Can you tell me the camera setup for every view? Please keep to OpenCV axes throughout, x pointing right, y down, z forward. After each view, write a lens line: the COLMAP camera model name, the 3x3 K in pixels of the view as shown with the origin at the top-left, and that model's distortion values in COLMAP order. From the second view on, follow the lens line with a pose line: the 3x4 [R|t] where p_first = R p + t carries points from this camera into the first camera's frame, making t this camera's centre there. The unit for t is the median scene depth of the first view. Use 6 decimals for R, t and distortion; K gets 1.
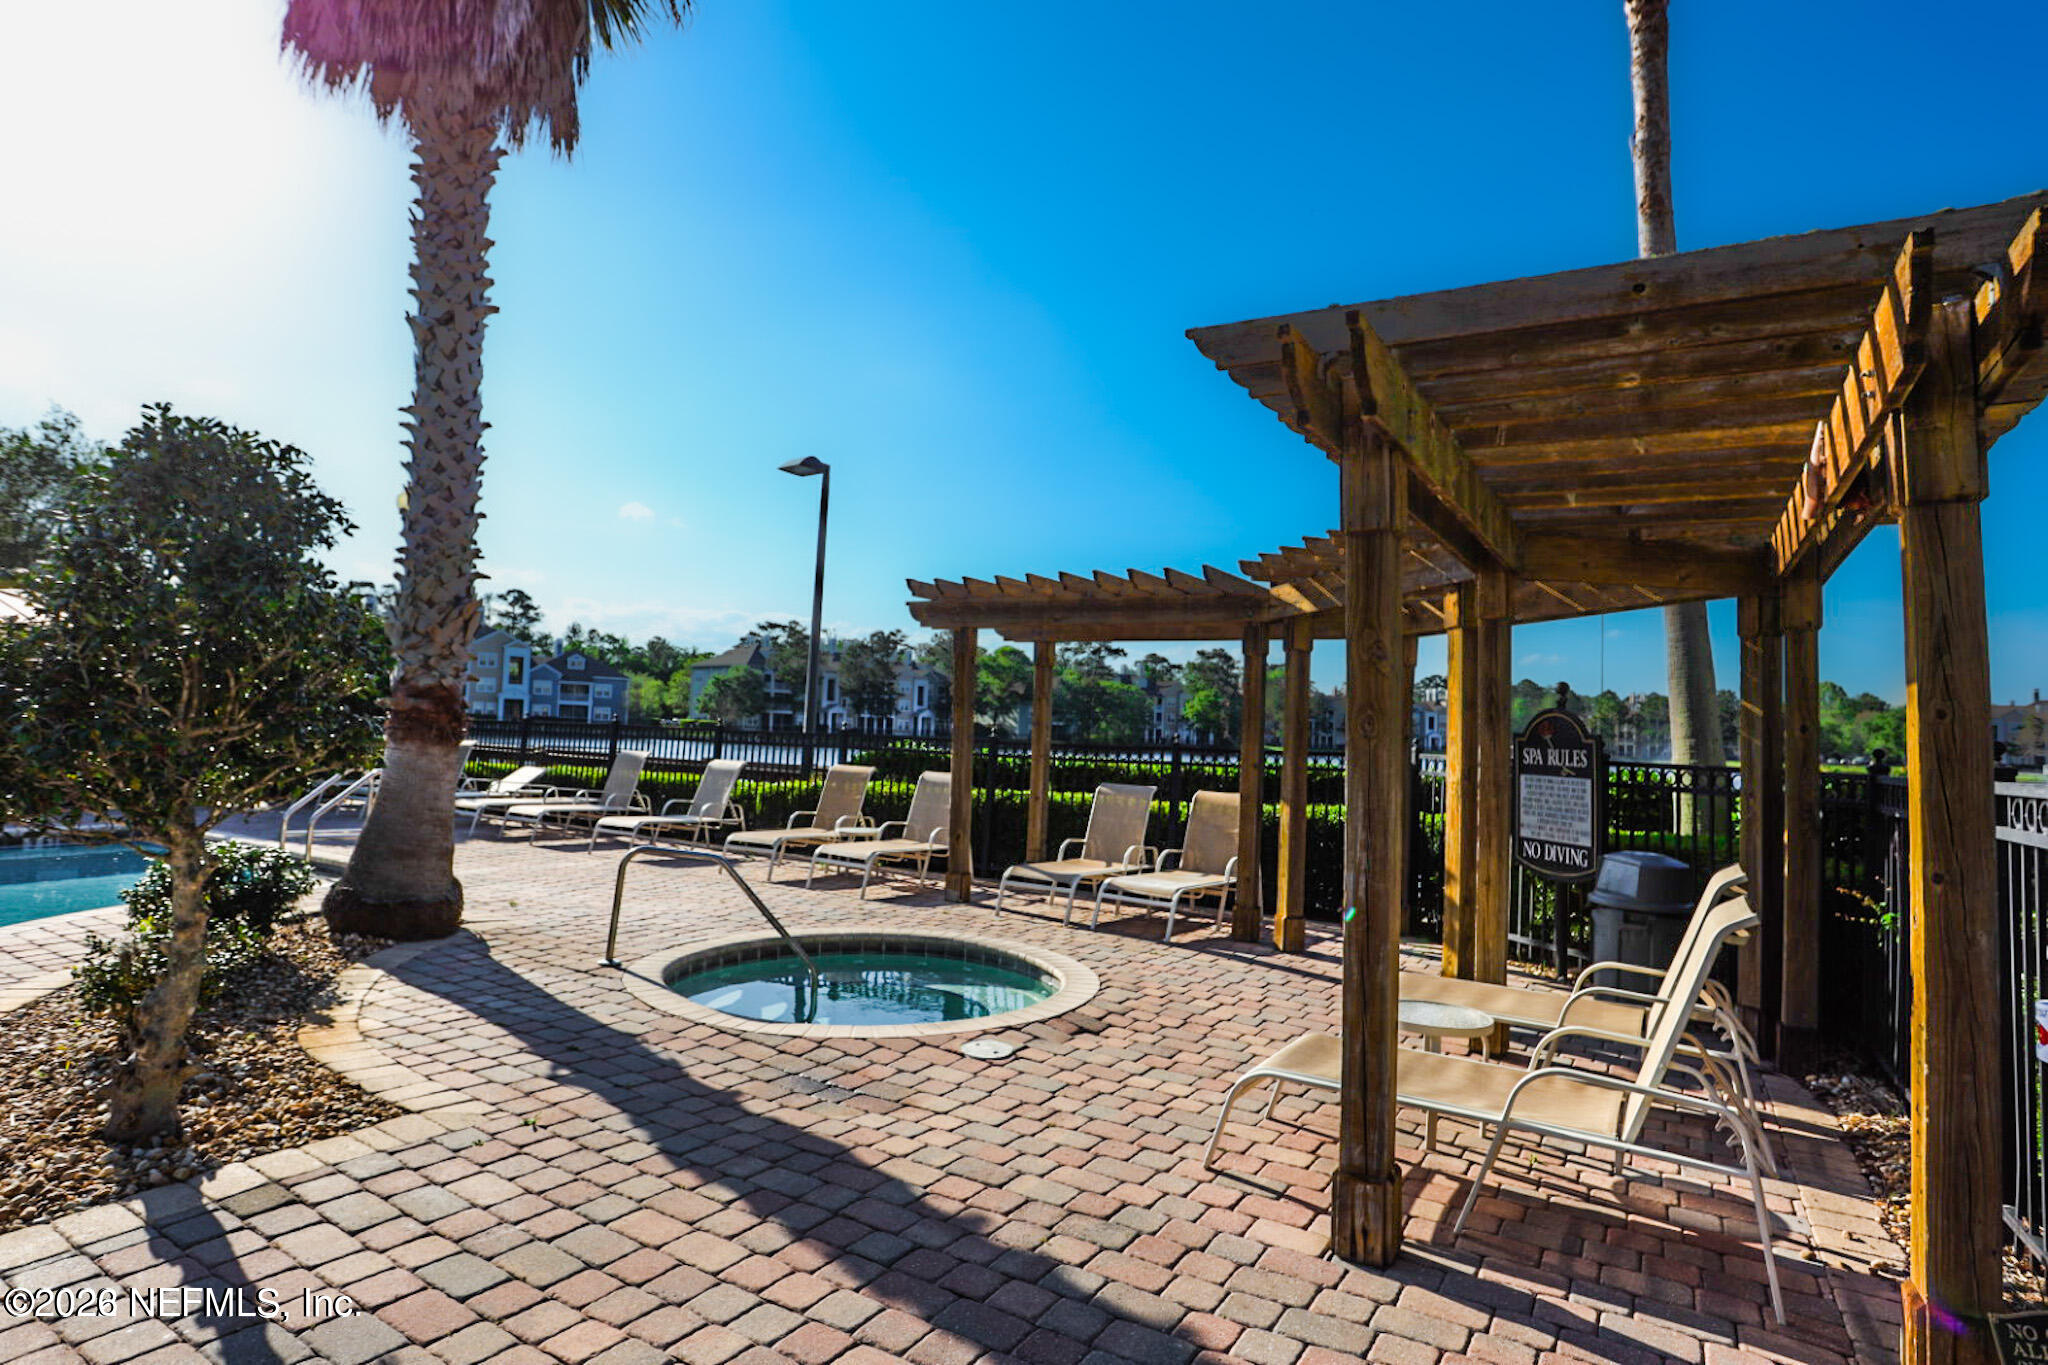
lens RADIAL K [[1070.2, 0, 1021.7], [0, 1070.2, 675.9], [0, 0, 1]] dist [-0.061606, 0.028216]
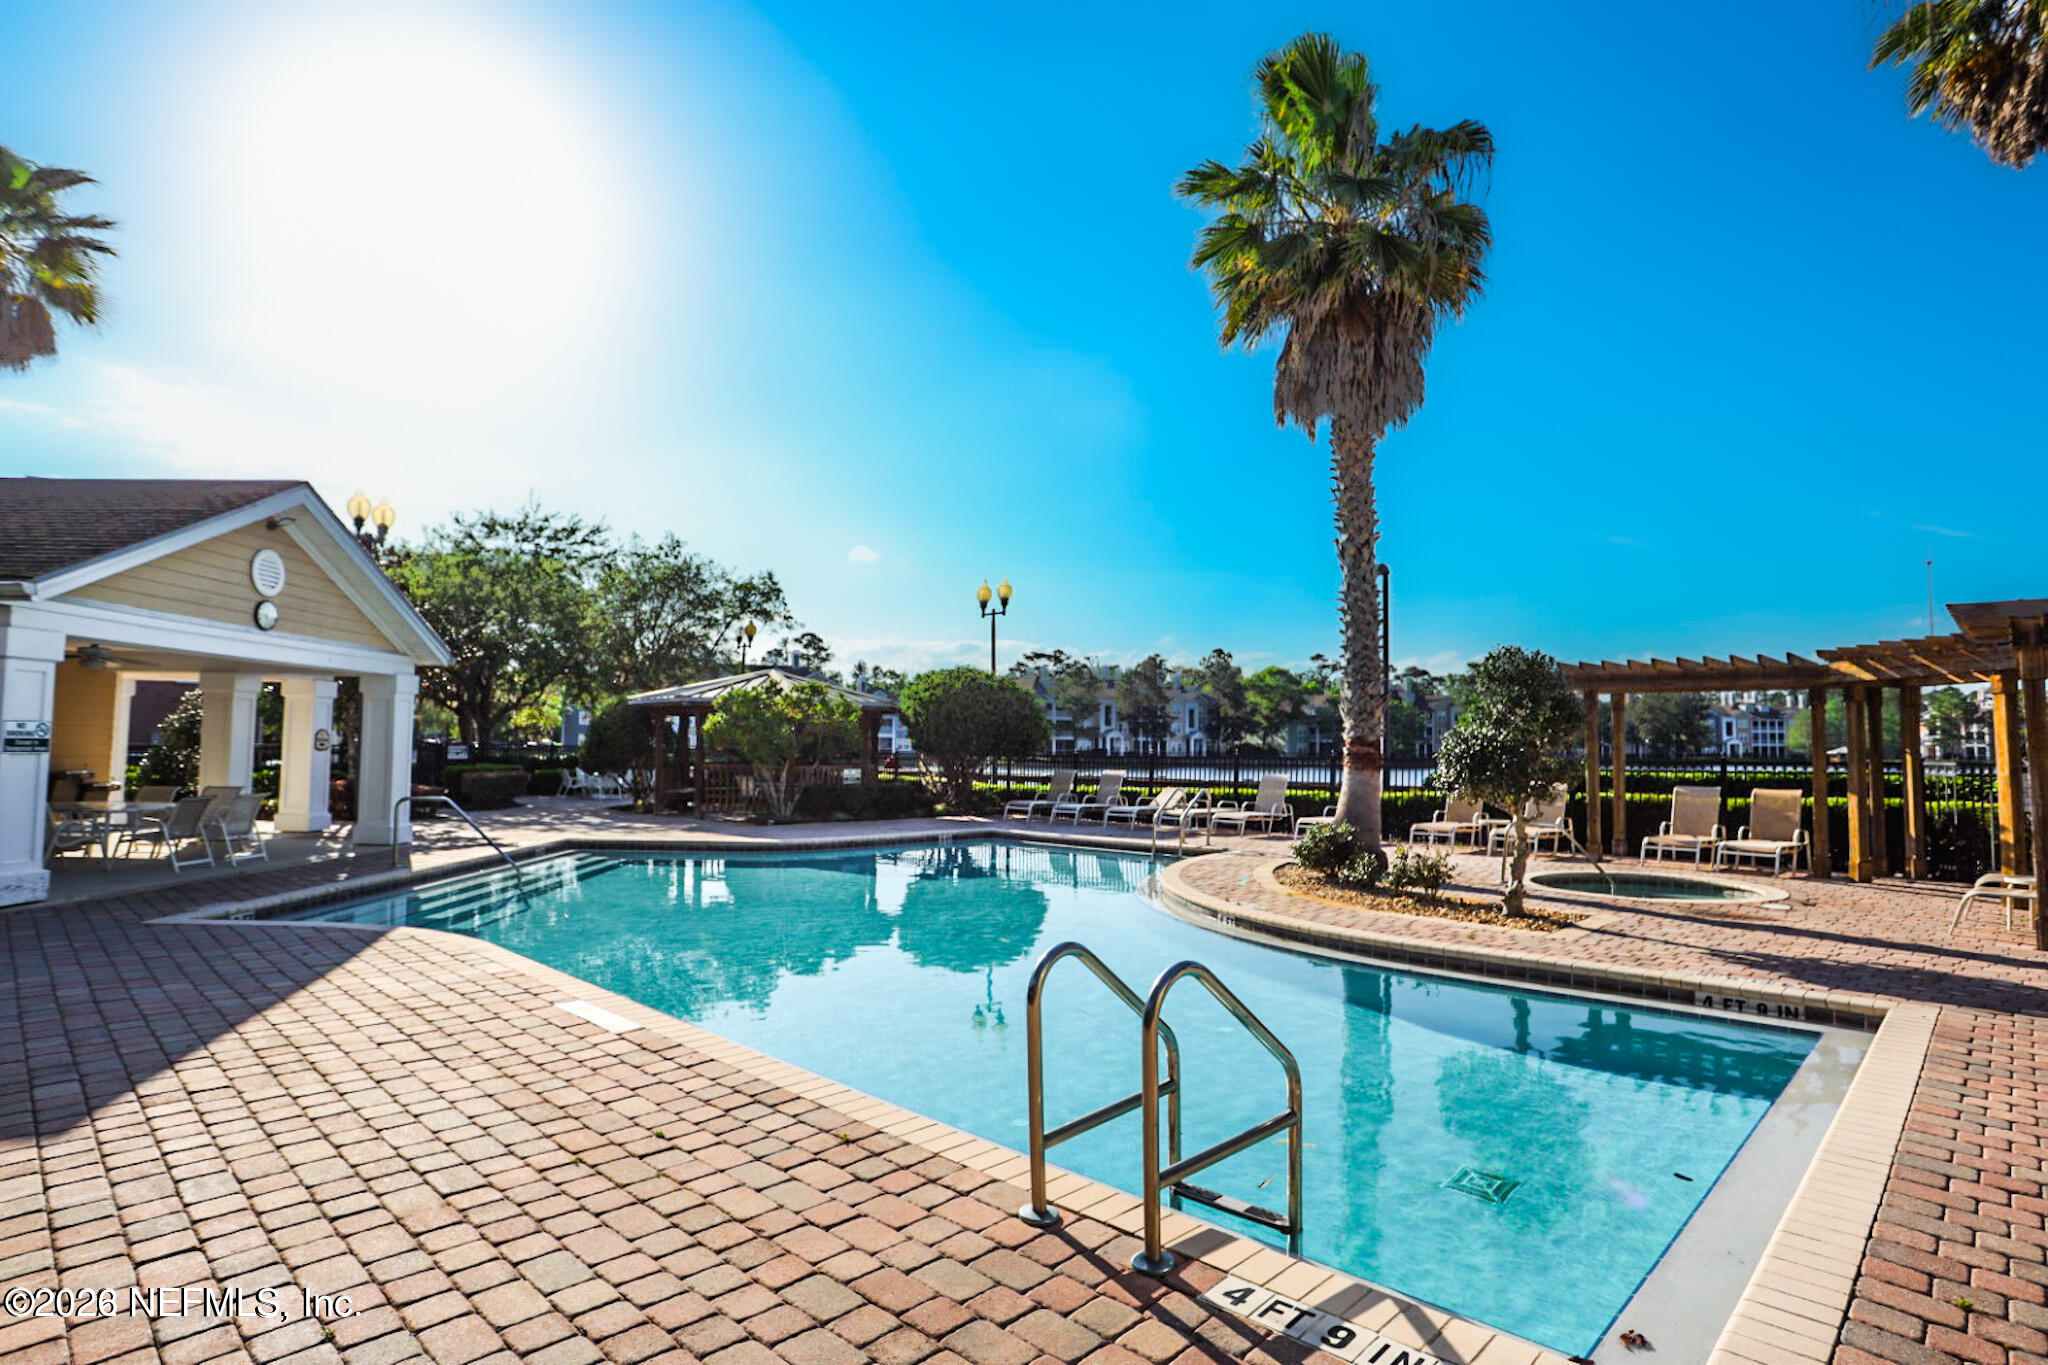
lens RADIAL K [[1070.2, 0, 1021.7], [0, 1070.2, 675.9], [0, 0, 1]] dist [-0.061606, 0.028216]
pose [[0.976035, -0.040201, -0.213870, -0.771430], [0.035947, 0.999072, -0.023744, -0.083659], [0.214626, 0.015487, 0.976574, -1.011157]]
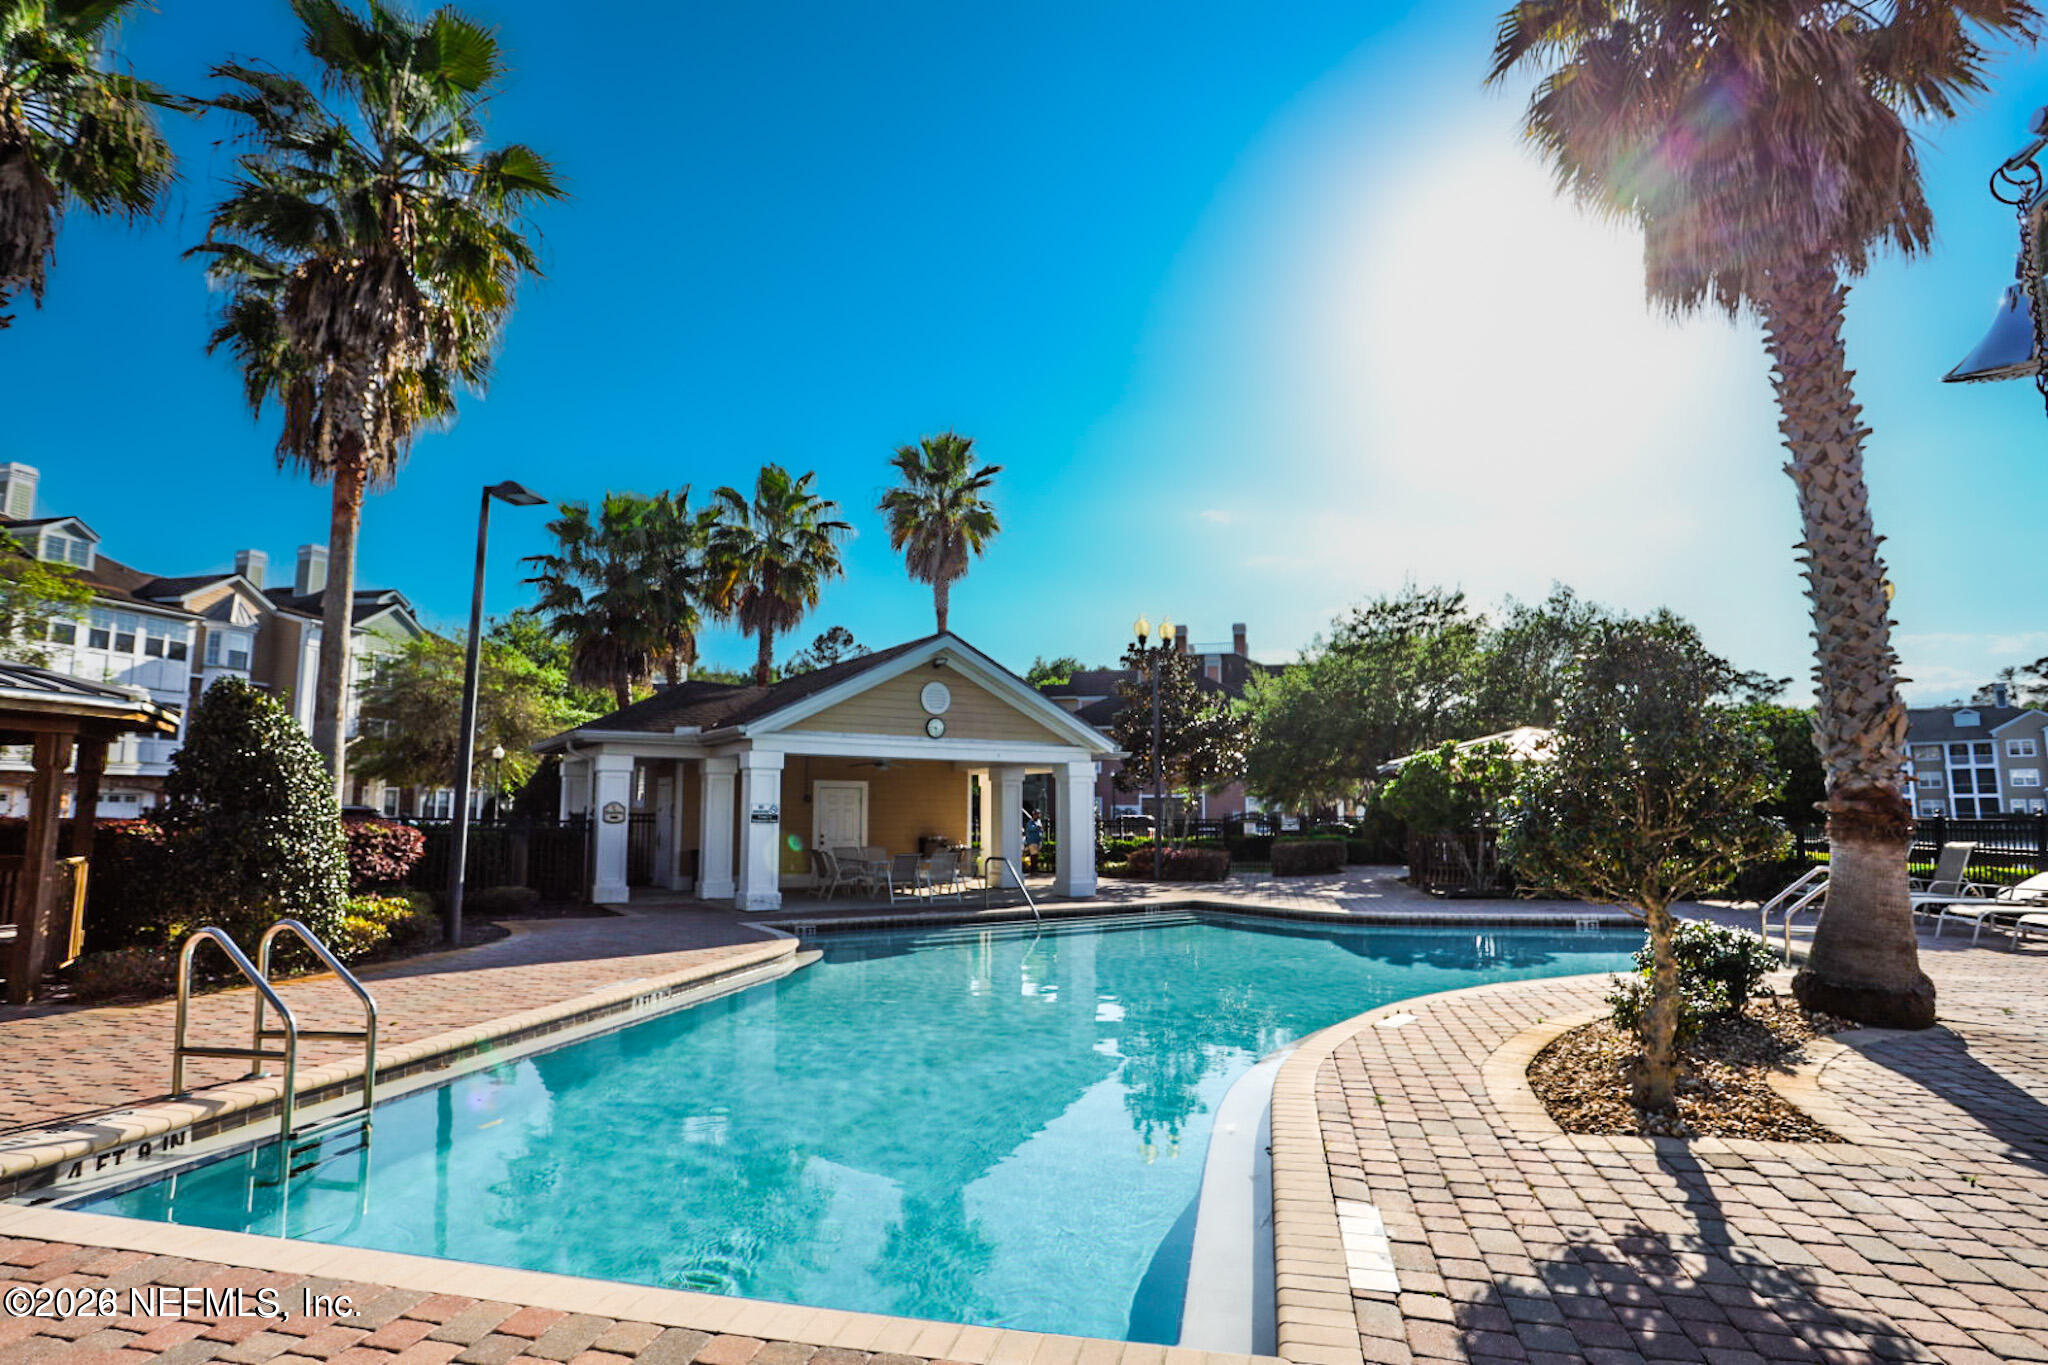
lens RADIAL K [[1070.2, 0, 1021.7], [0, 1070.2, 675.9], [0, 0, 1]] dist [-0.061606, 0.028216]
pose [[0.322109, -0.157192, -0.933561, 0.175869], [0.060549, 0.987520, -0.145387, -0.001873], [0.944764, -0.009696, 0.327607, -0.169078]]
